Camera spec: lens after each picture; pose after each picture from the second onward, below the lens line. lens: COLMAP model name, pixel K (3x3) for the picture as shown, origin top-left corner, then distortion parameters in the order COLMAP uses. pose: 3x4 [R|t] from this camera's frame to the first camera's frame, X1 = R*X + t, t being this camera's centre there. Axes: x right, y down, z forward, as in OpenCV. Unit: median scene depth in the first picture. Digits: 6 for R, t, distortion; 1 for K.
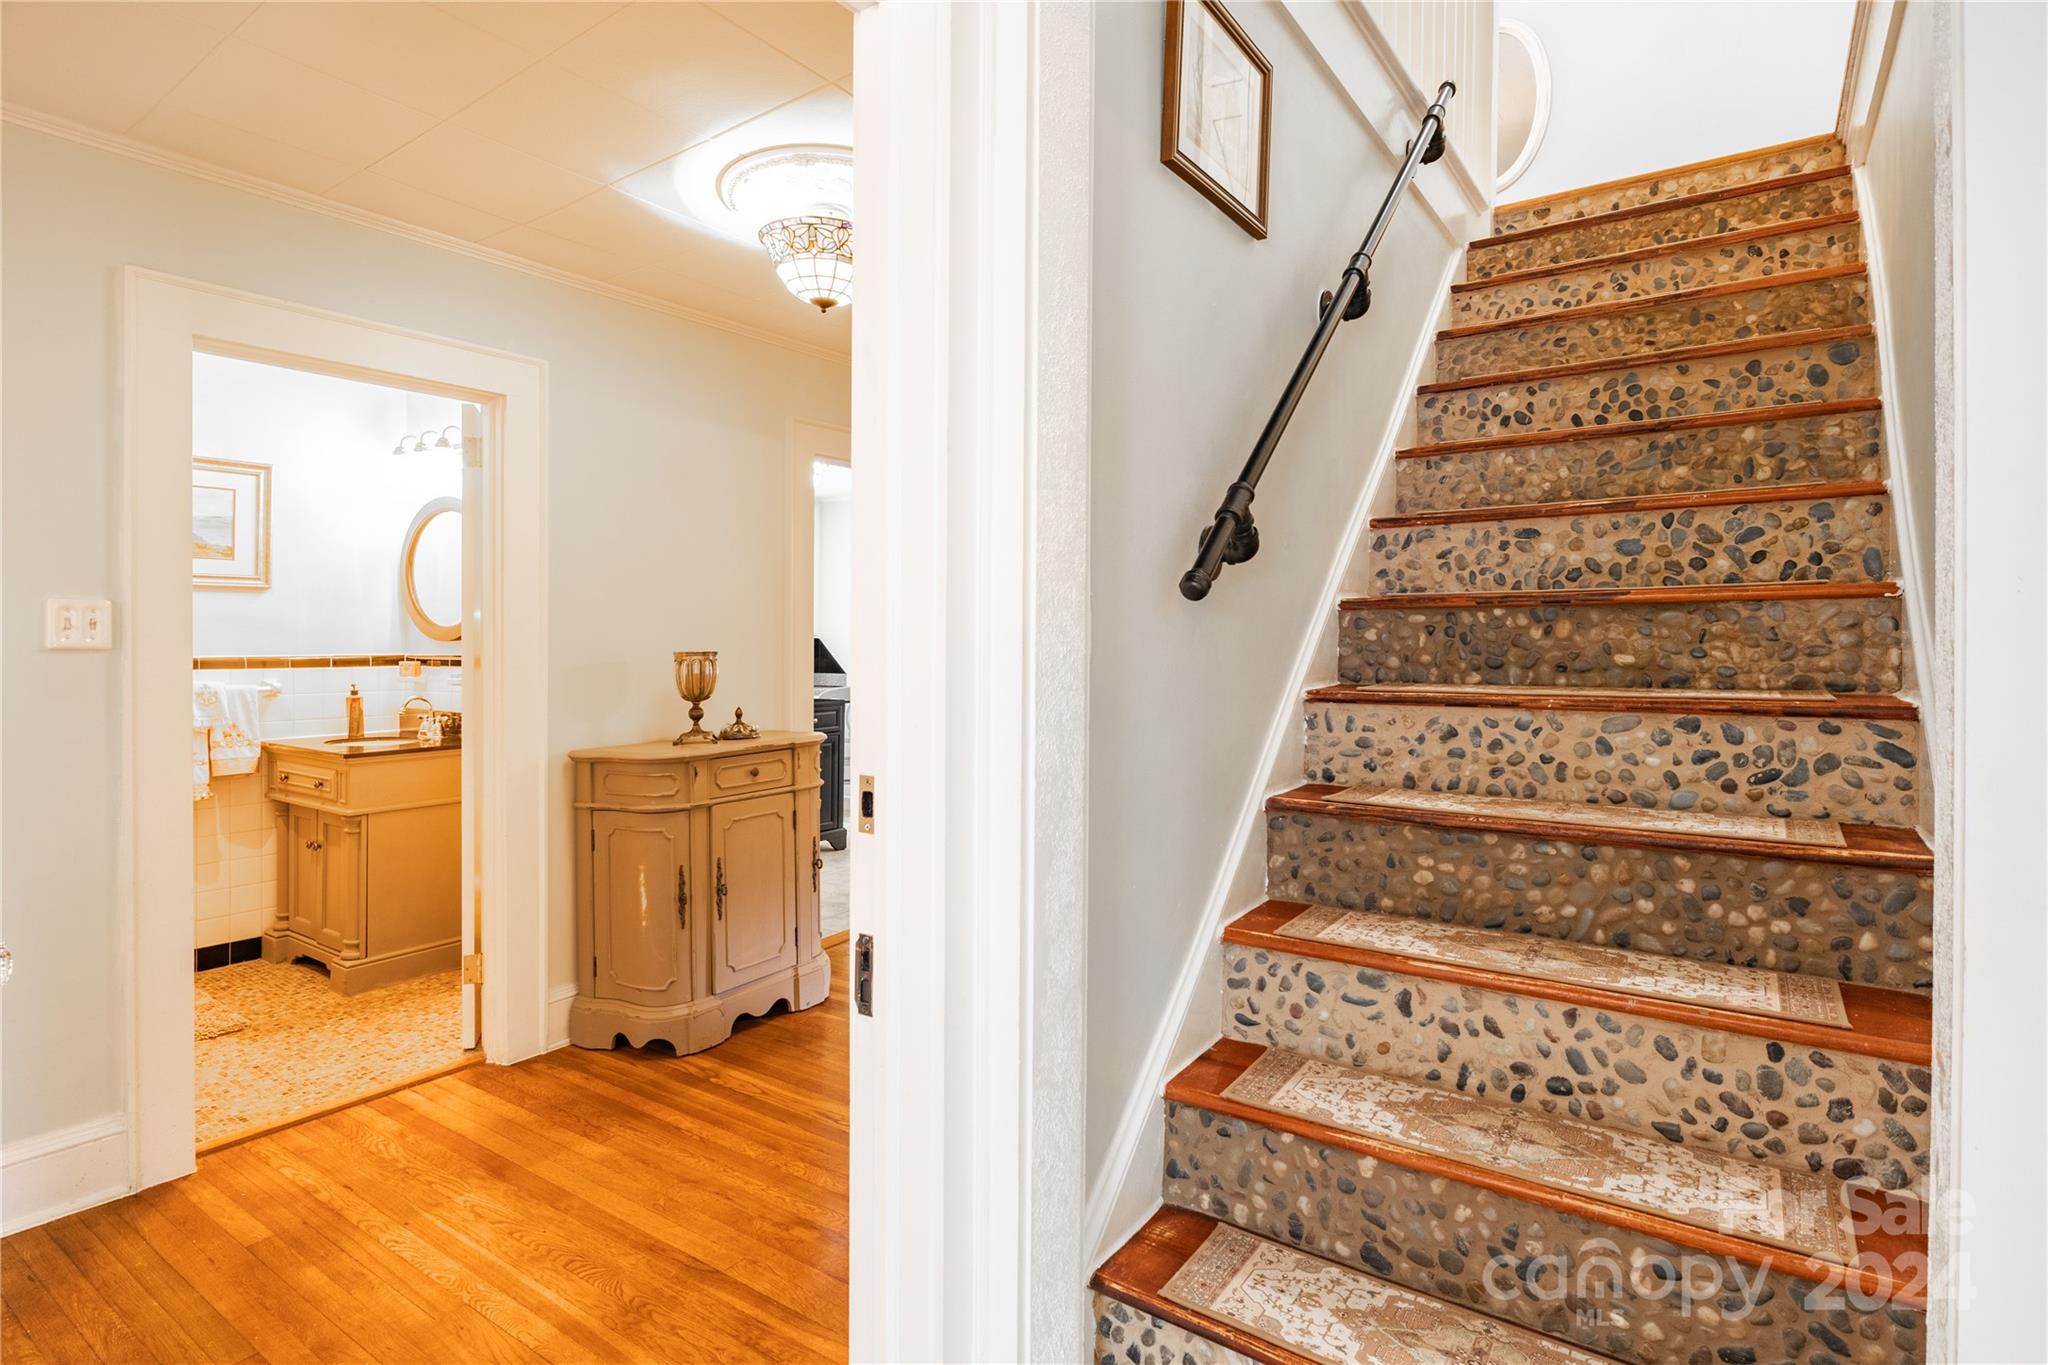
lens RADIAL K [[1046.8, 0, 1037.3], [0, 1046.8, 651.4], [0, 0, 1]] dist [-0.001892, -0.001758]
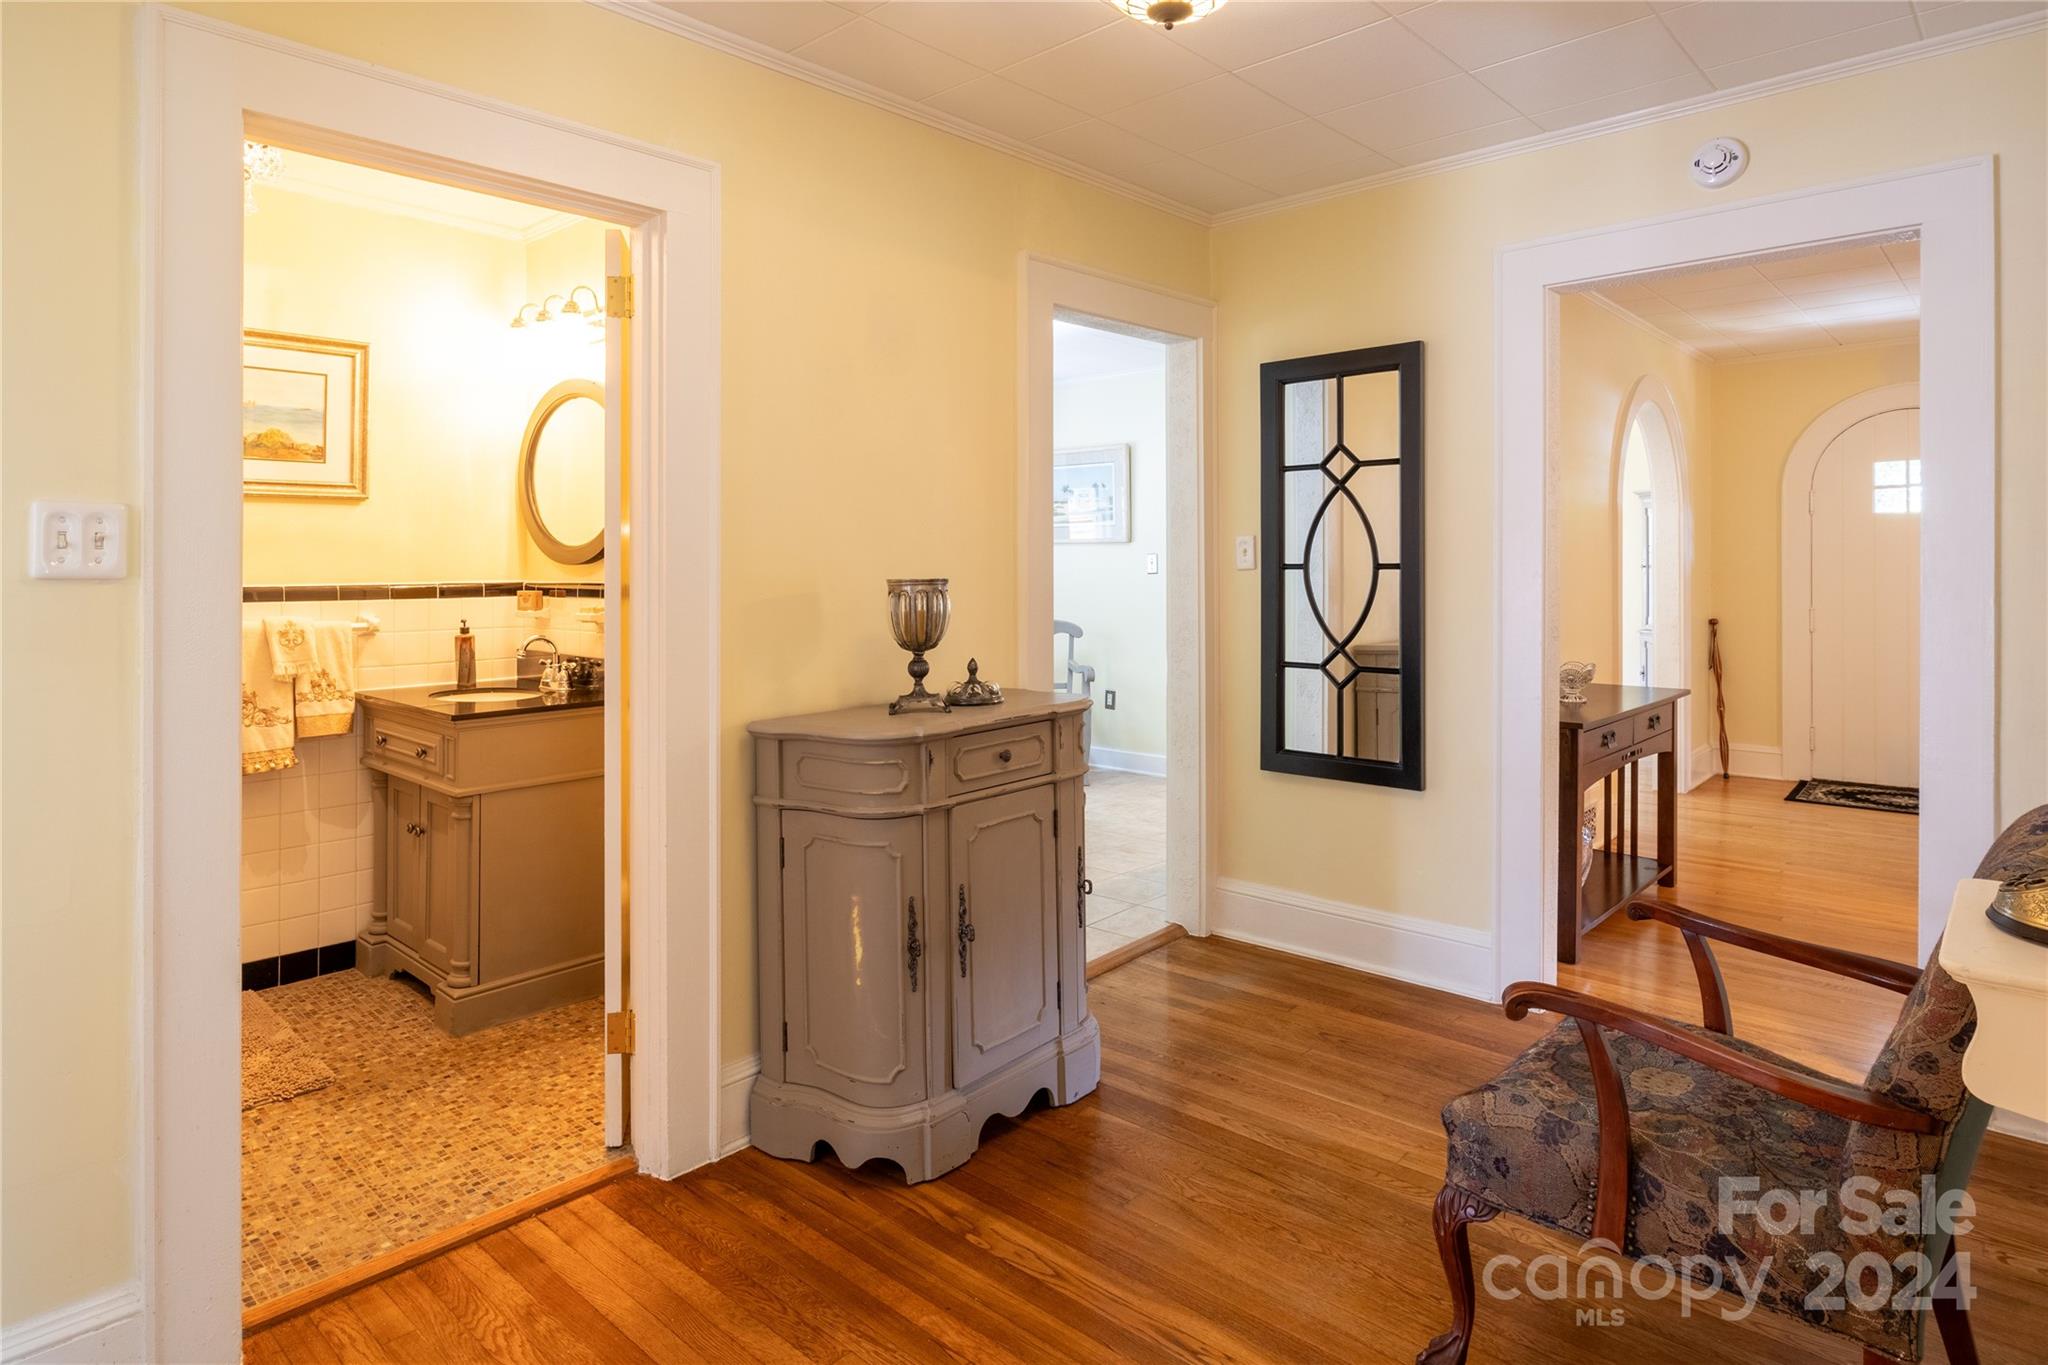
lens RADIAL K [[1161.1, 0, 995.0], [0, 1161.1, 566.0], [0, 0, 1]] dist [-0.003560, 0.000157]
pose [[0.988654, -0.002633, -0.150190, -0.168334], [0.001528, 0.999971, -0.007470, -0.002666], [0.150205, 0.007155, 0.988629, 0.259479]]
